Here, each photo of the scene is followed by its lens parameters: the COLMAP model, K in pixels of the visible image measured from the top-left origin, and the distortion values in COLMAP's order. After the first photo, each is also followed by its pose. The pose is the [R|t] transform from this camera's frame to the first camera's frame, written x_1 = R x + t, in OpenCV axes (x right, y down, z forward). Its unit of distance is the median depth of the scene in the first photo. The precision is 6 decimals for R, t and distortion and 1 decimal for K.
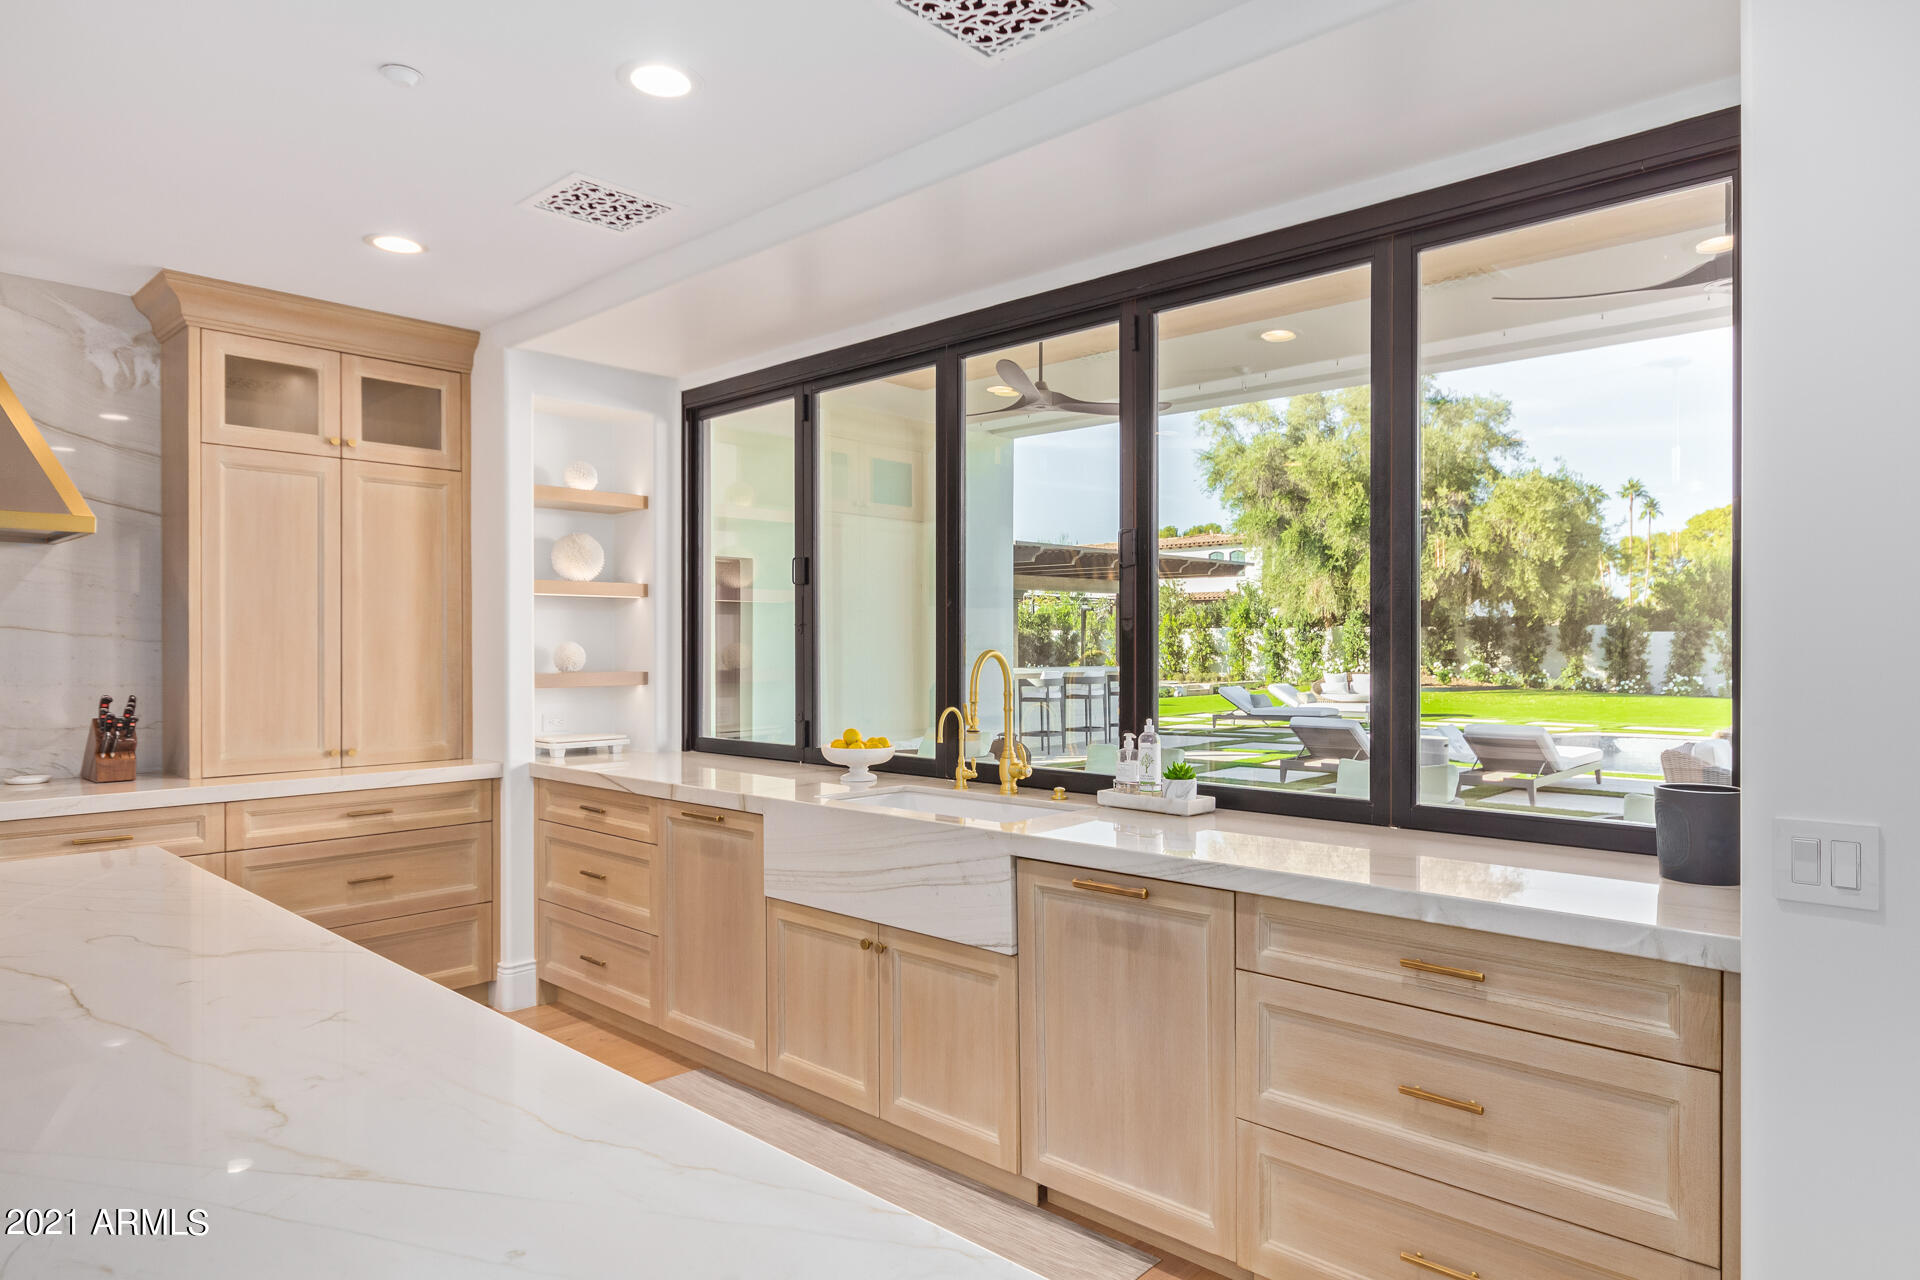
lens RADIAL K [[1162.7, 0, 970.0], [0, 1162.7, 640.9], [0, 0, 1]] dist [0.003486, 0.000130]
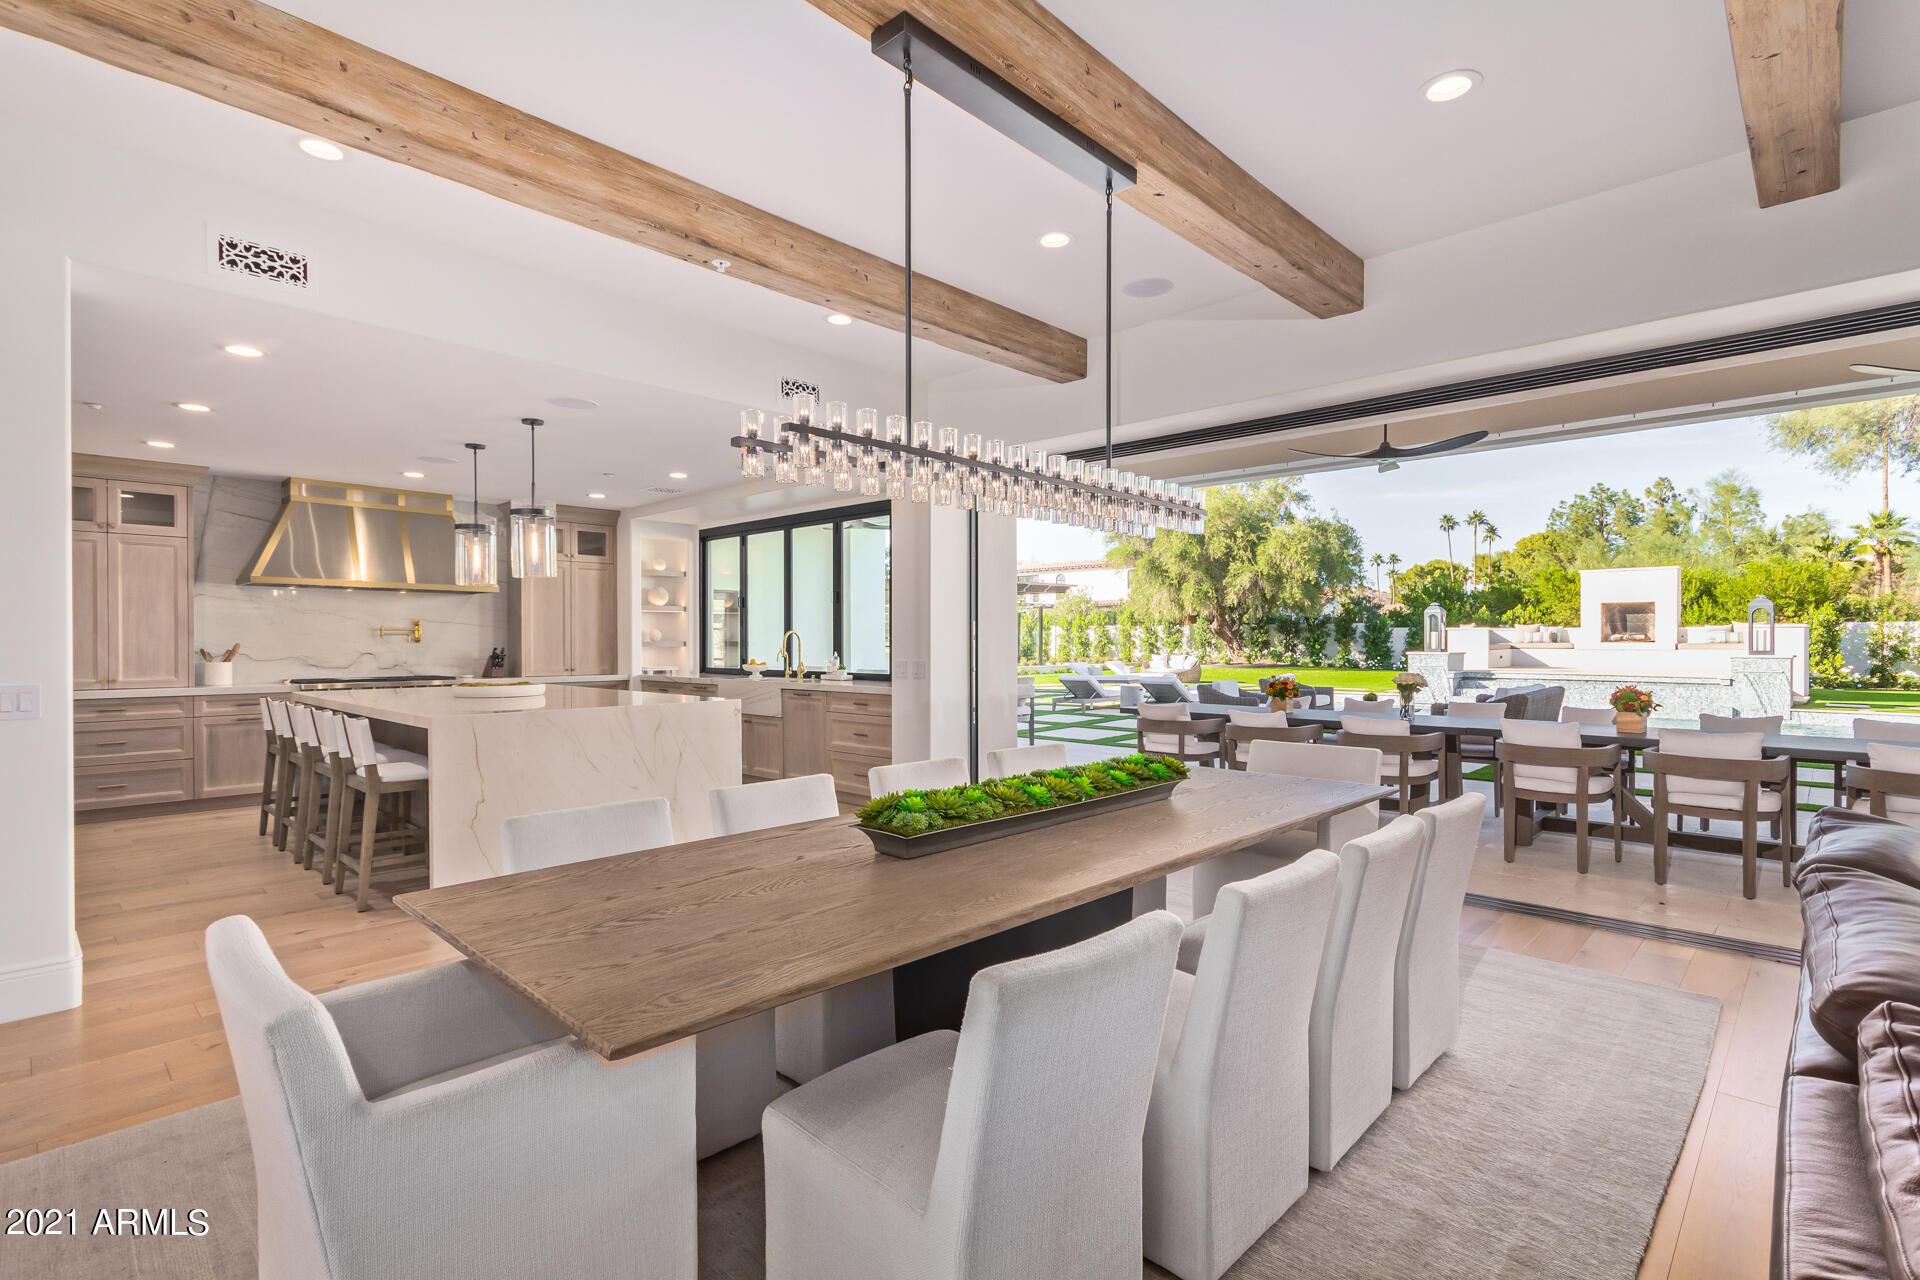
lens RADIAL K [[915.9, 0, 967.6], [0, 915.9, 639.6], [0, 0, 1]] dist [0.012475, 0.001908]
pose [[0.999981, -0.000712, -0.006092, 0.060060], [0.000735, 0.999993, 0.003698, 0.002804], [0.006089, -0.003702, 0.999975, -0.171075]]
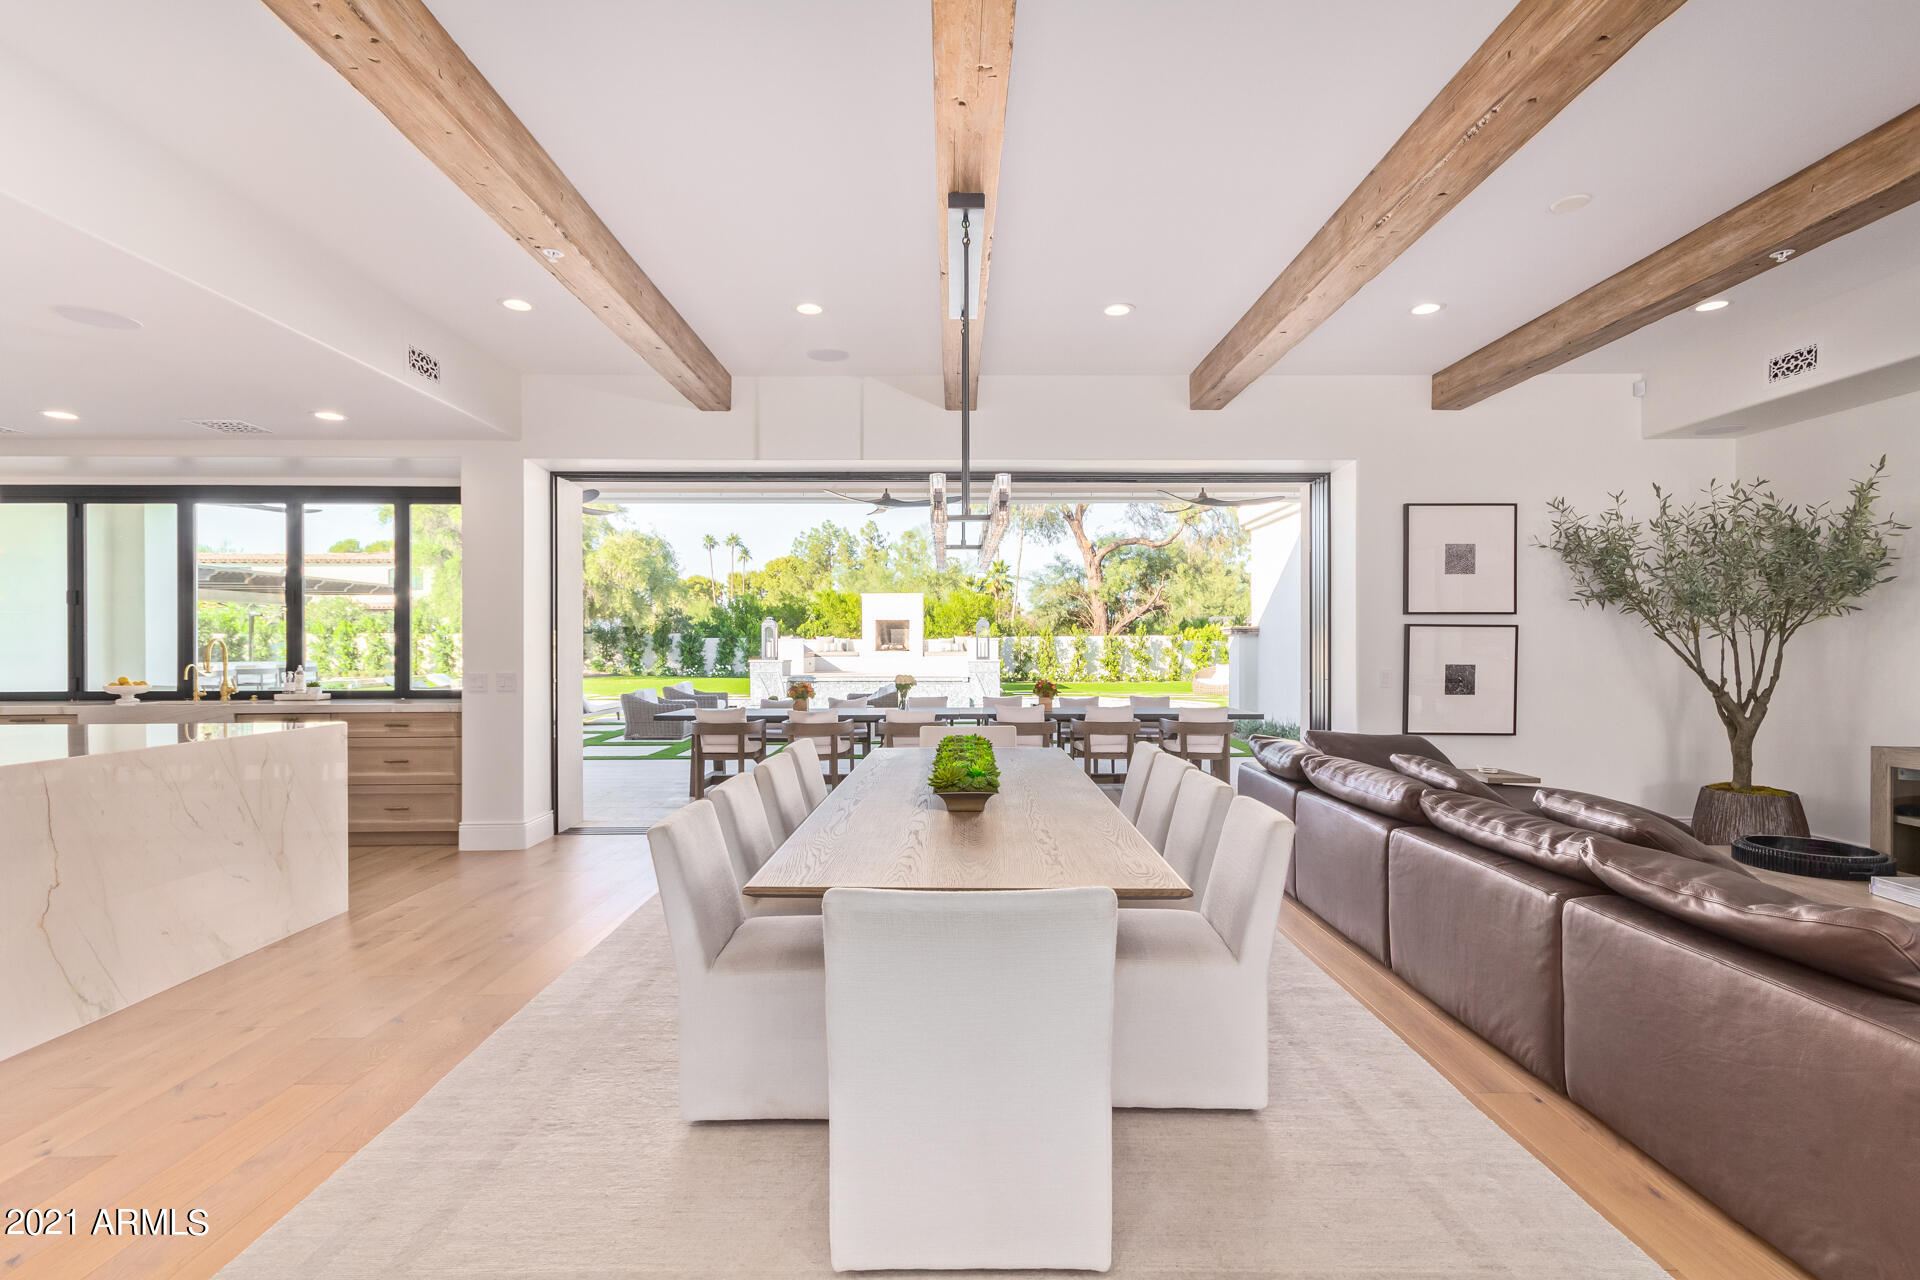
lens RADIAL K [[915.9, 0, 968.9], [0, 915.9, 646.2], [0, 0, 1]] dist [0.012475, 0.001908]
pose [[0.724817, -0.000001, 0.688941, -0.020257], [-0.000555, 1.000000, 0.000585, 0.002624], [-0.688941, -0.000806, 0.724817, -0.168651]]
